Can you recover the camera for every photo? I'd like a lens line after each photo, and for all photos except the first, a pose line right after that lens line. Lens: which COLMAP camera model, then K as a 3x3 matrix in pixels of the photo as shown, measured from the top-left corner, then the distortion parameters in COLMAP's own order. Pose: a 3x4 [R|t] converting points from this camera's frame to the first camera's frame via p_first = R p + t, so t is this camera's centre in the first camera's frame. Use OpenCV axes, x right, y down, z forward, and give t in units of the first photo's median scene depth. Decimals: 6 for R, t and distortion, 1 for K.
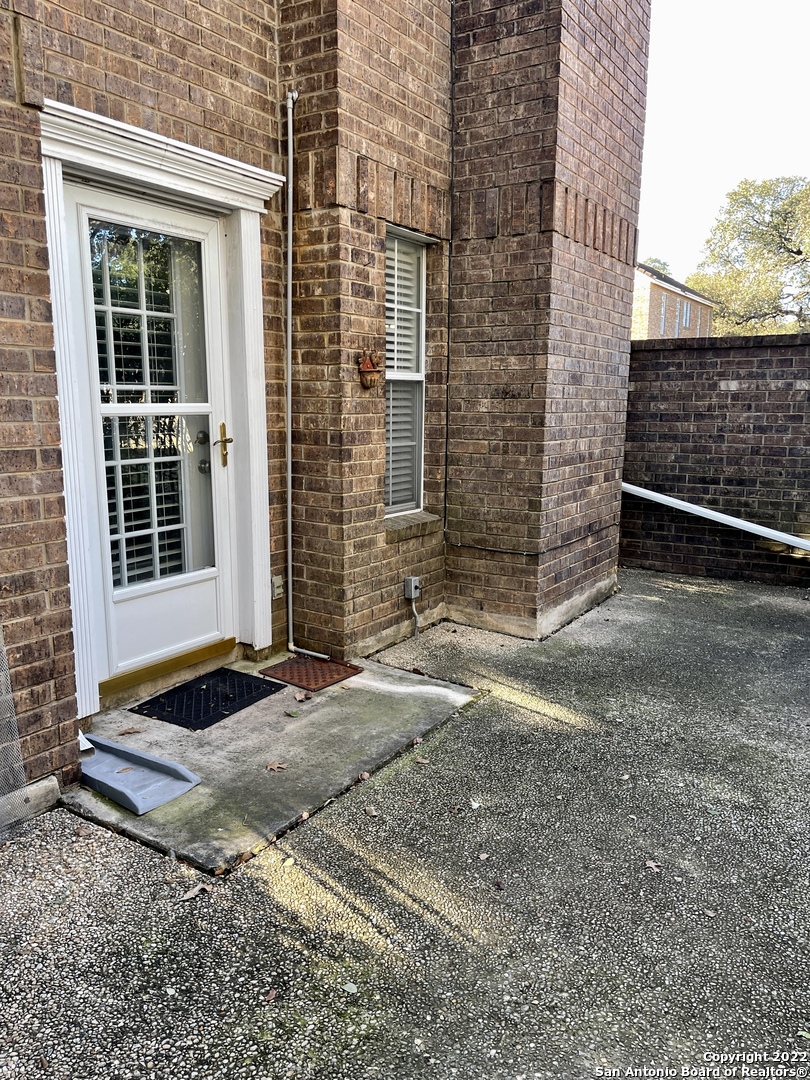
lens RADIAL K [[821.9, 0, 405.0], [0, 821.9, 540.0], [0, 0, 1]] dist [0.042457, -0.086692]
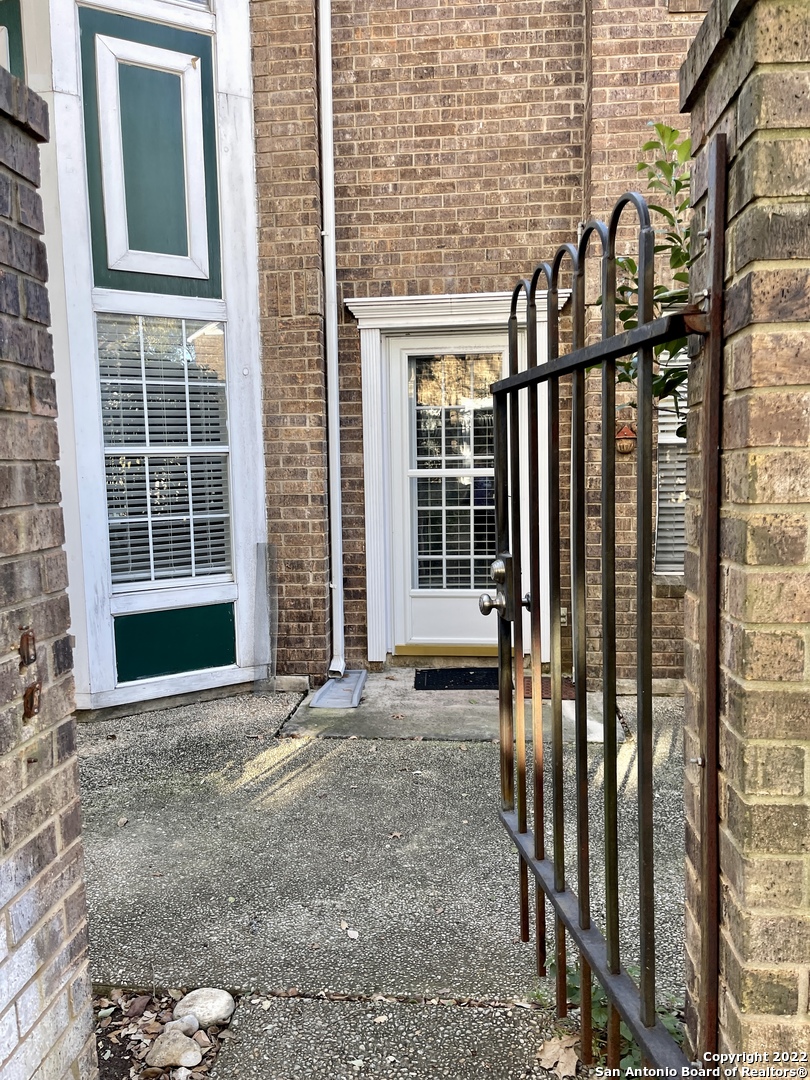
lens RADIAL K [[821.9, 0, 405.0], [0, 821.9, 540.0], [0, 0, 1]] dist [0.042457, -0.086692]
pose [[0.445615, 0.081138, -0.891540, 1.243469], [-0.139252, 0.990045, 0.020501, -0.073307], [0.884328, 0.115013, 0.452477, 0.348369]]
